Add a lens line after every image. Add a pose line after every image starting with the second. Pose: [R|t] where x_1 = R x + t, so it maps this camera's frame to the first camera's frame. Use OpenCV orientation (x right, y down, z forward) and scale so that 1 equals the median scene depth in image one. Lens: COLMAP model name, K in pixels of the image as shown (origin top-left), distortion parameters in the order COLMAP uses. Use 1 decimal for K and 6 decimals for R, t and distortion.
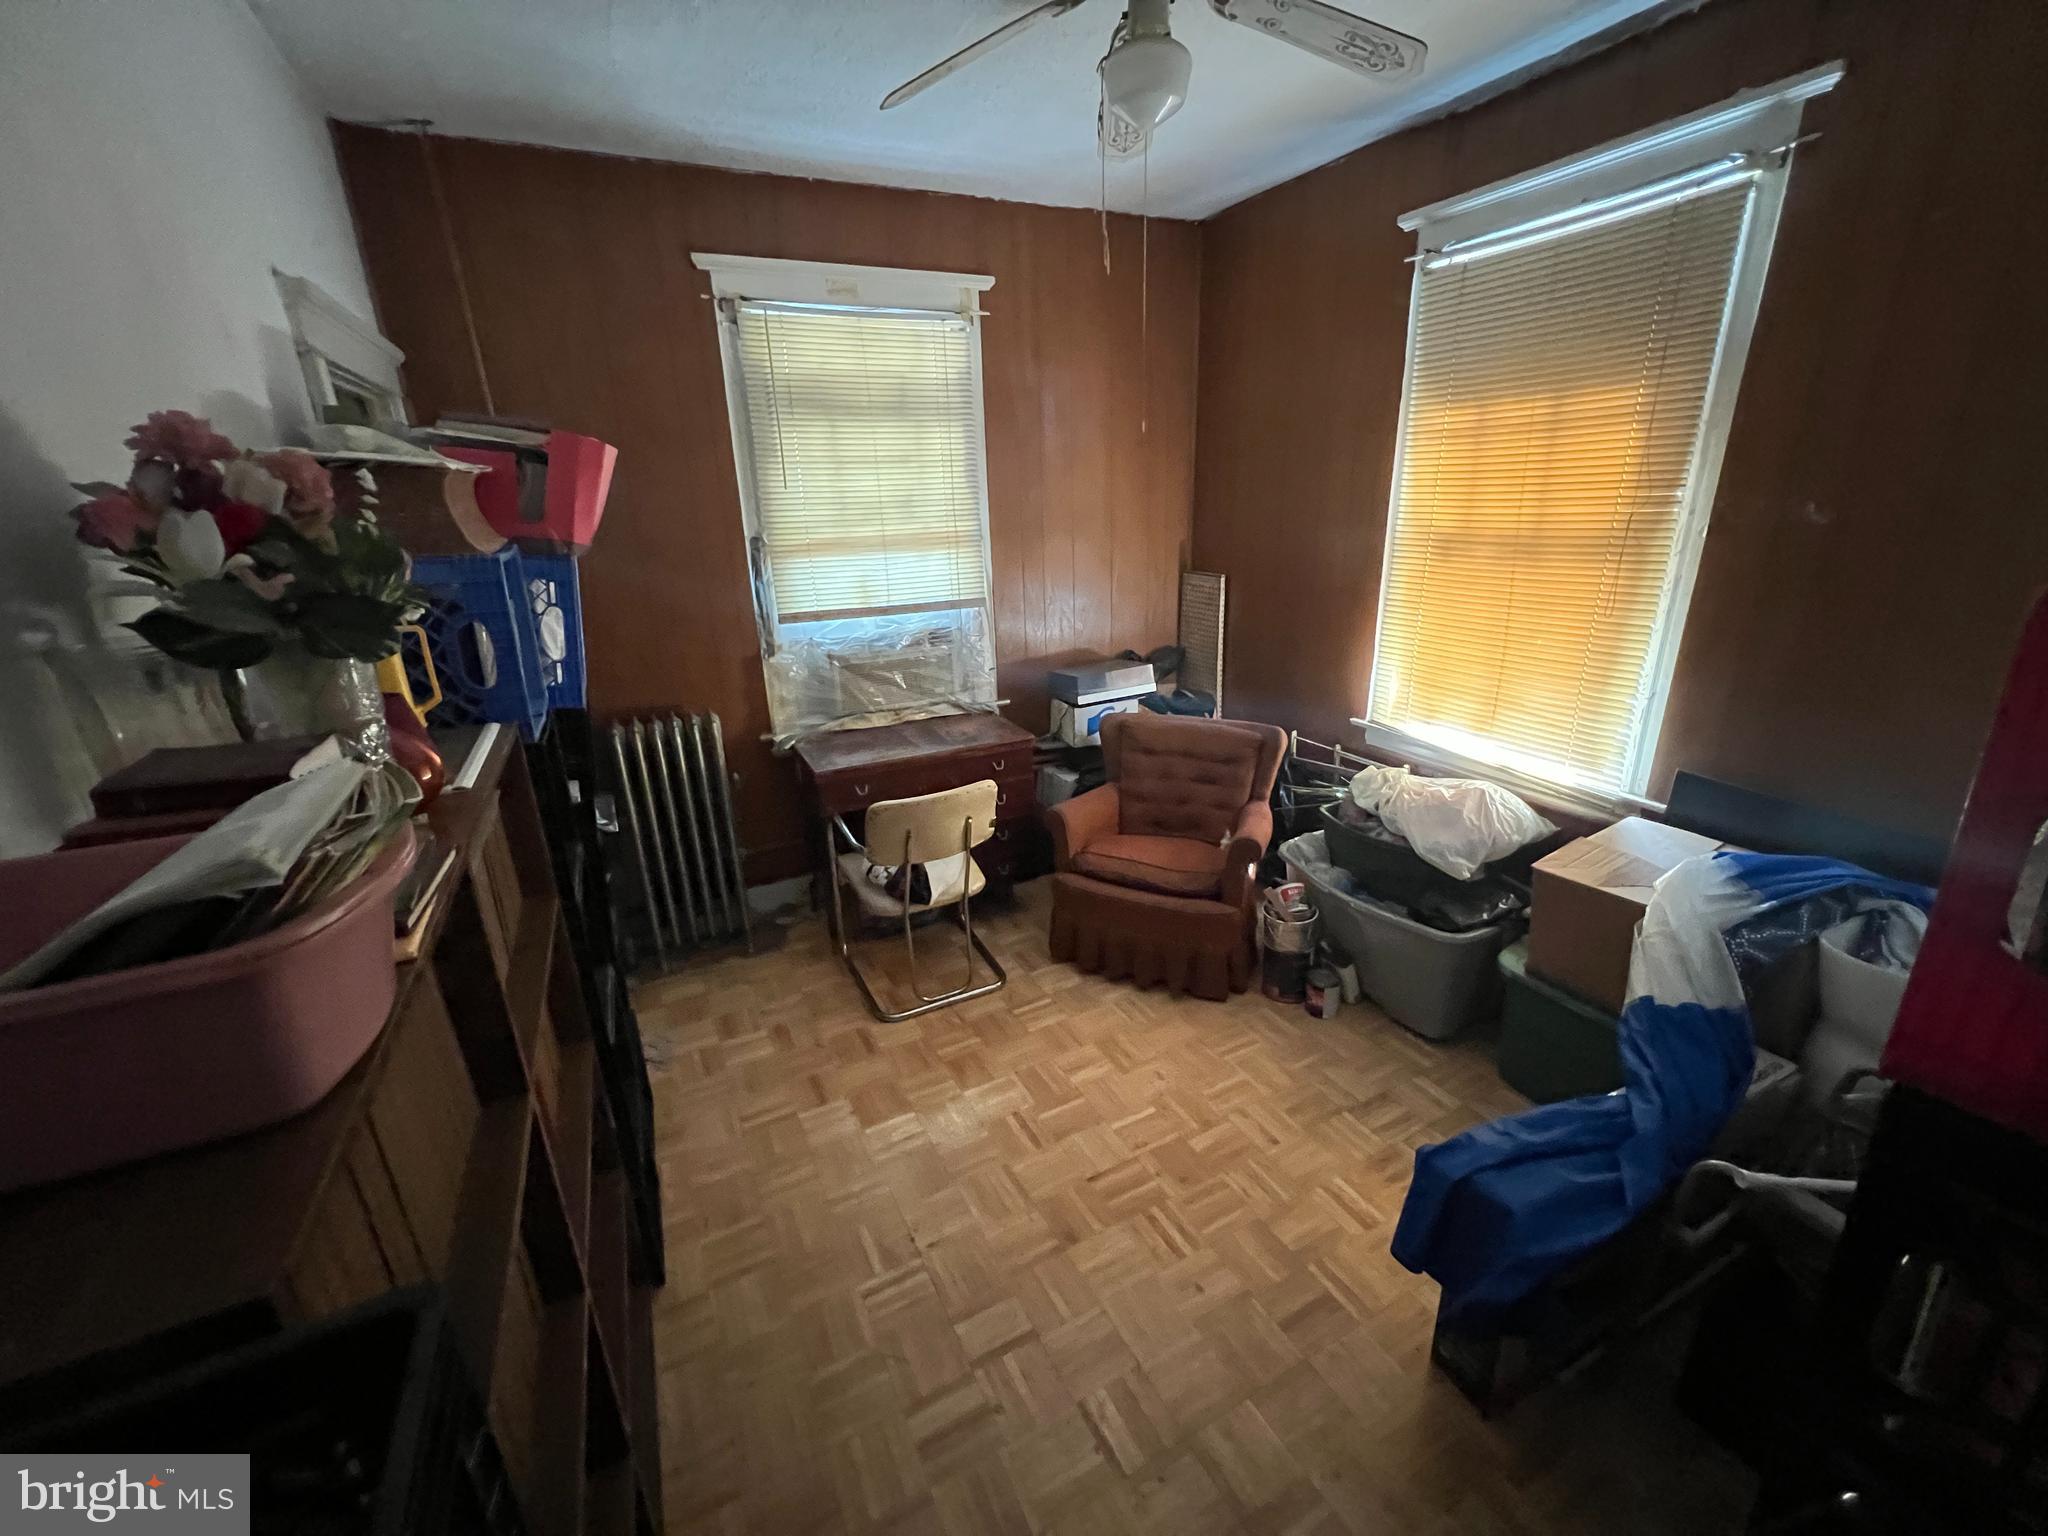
lens RADIAL K [[816.9, 0, 1024.0], [0, 816.9, 768.0], [0, 0, 1]] dist [-0.001407, 0.000157]
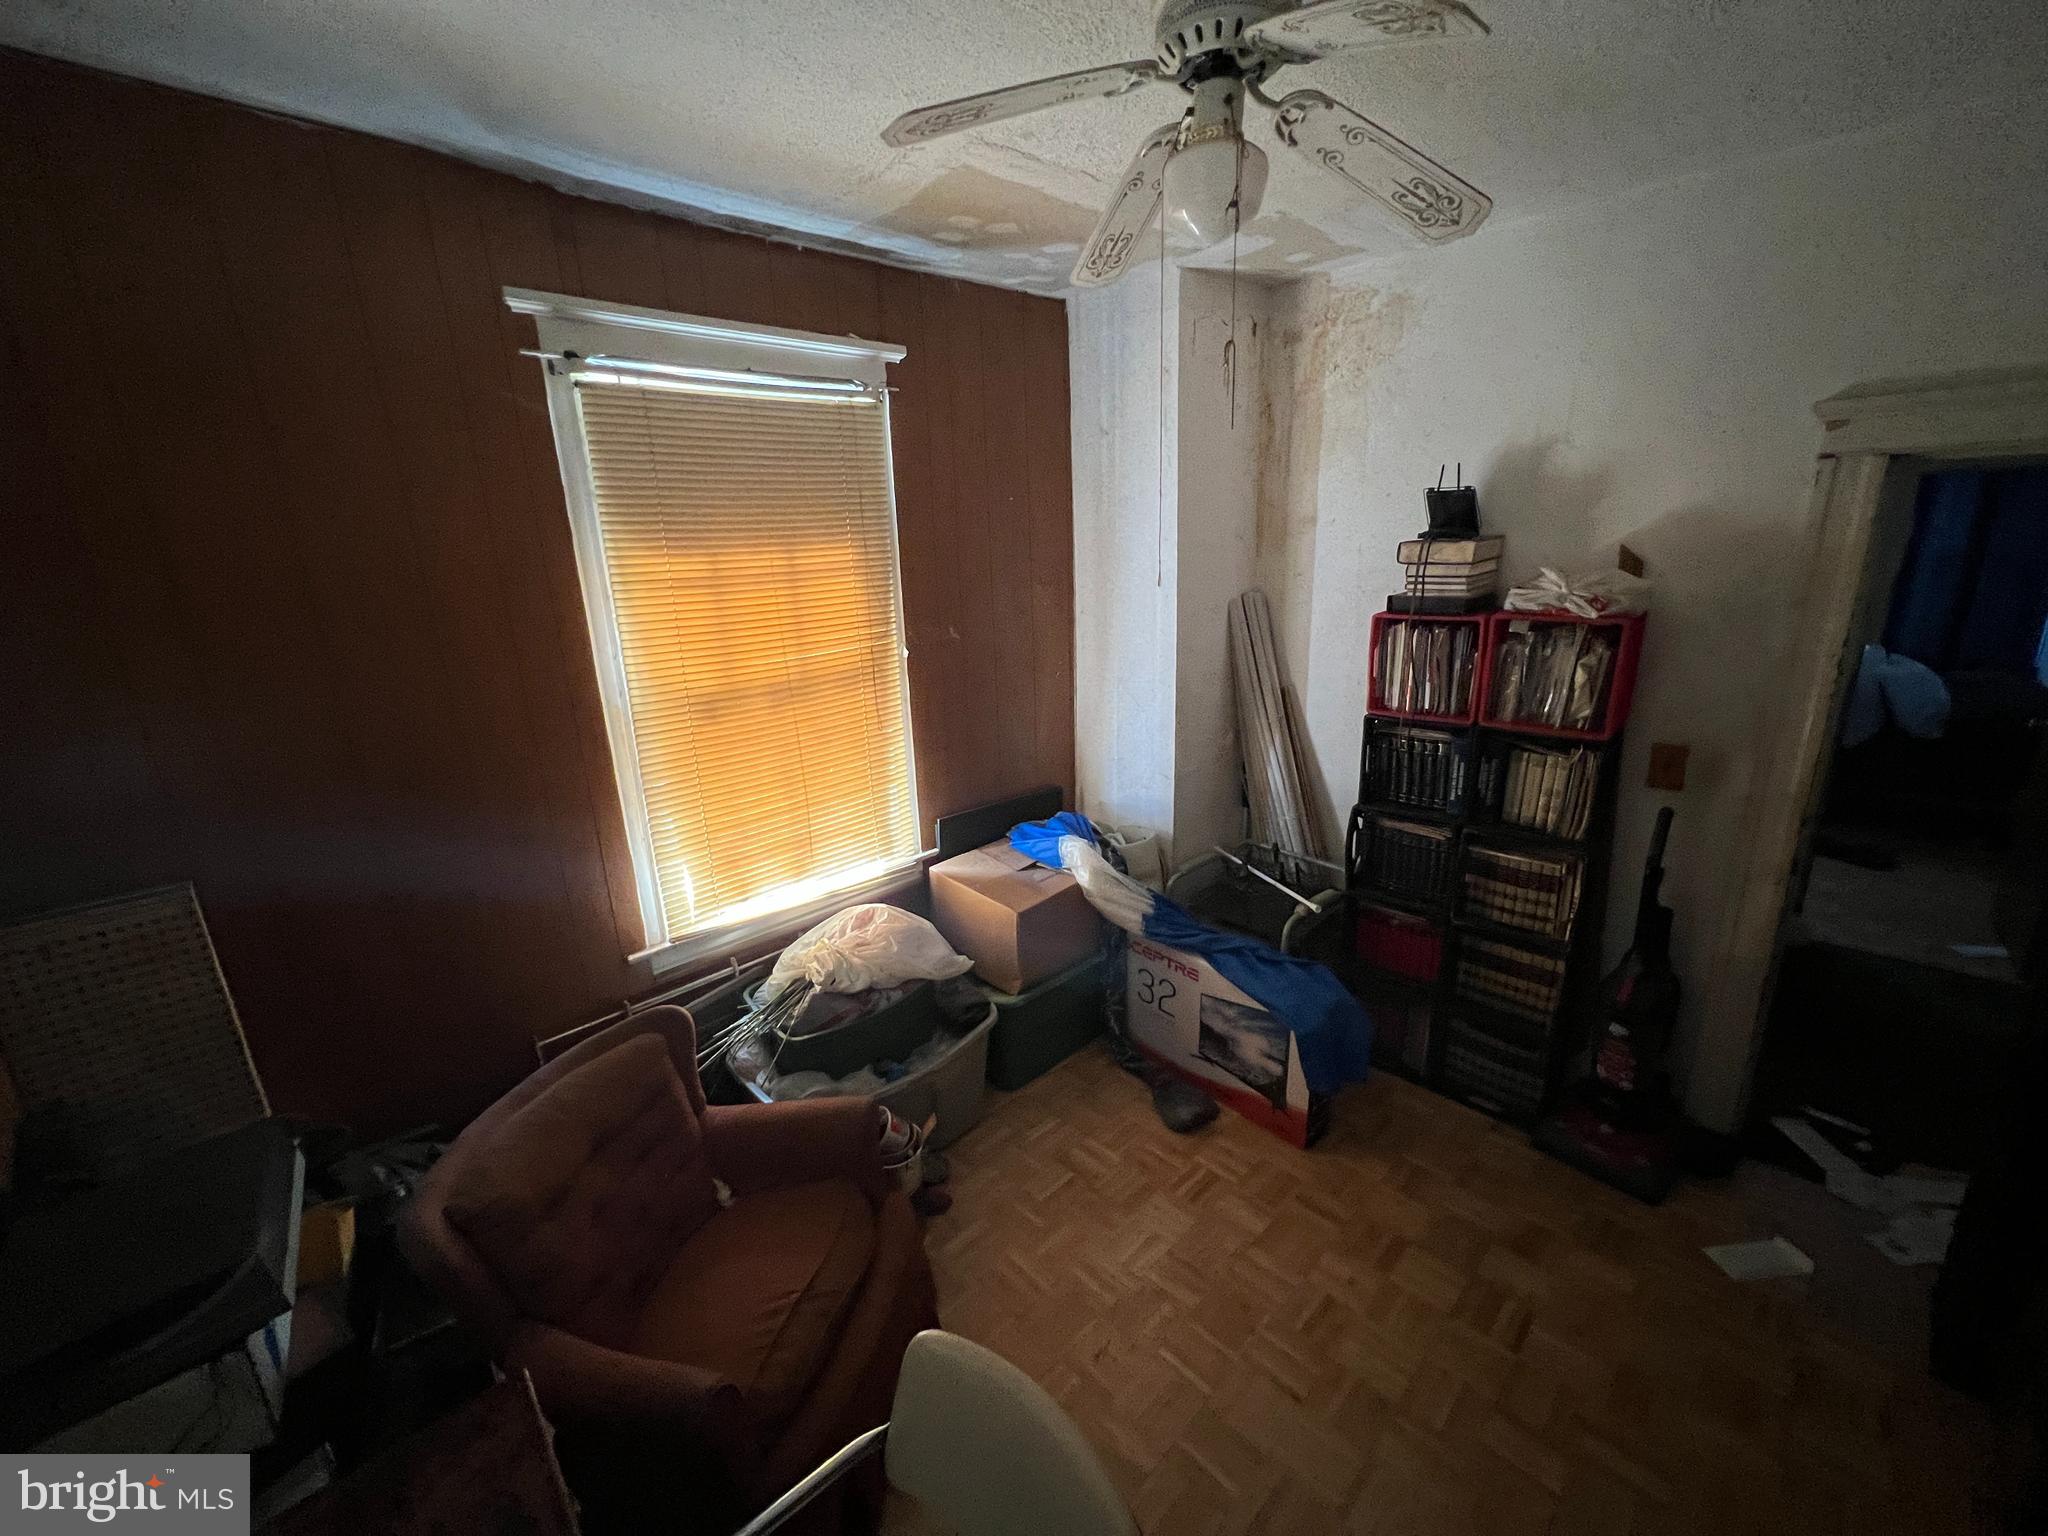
lens RADIAL K [[816.9, 0, 1024.0], [0, 816.9, 768.0], [0, 0, 1]] dist [-0.001407, 0.000157]
pose [[-0.277398, -0.223611, 0.934371, -0.431779], [0.353115, 0.880739, 0.315609, -0.404643], [-0.893510, 0.417489, -0.165355, 0.952387]]
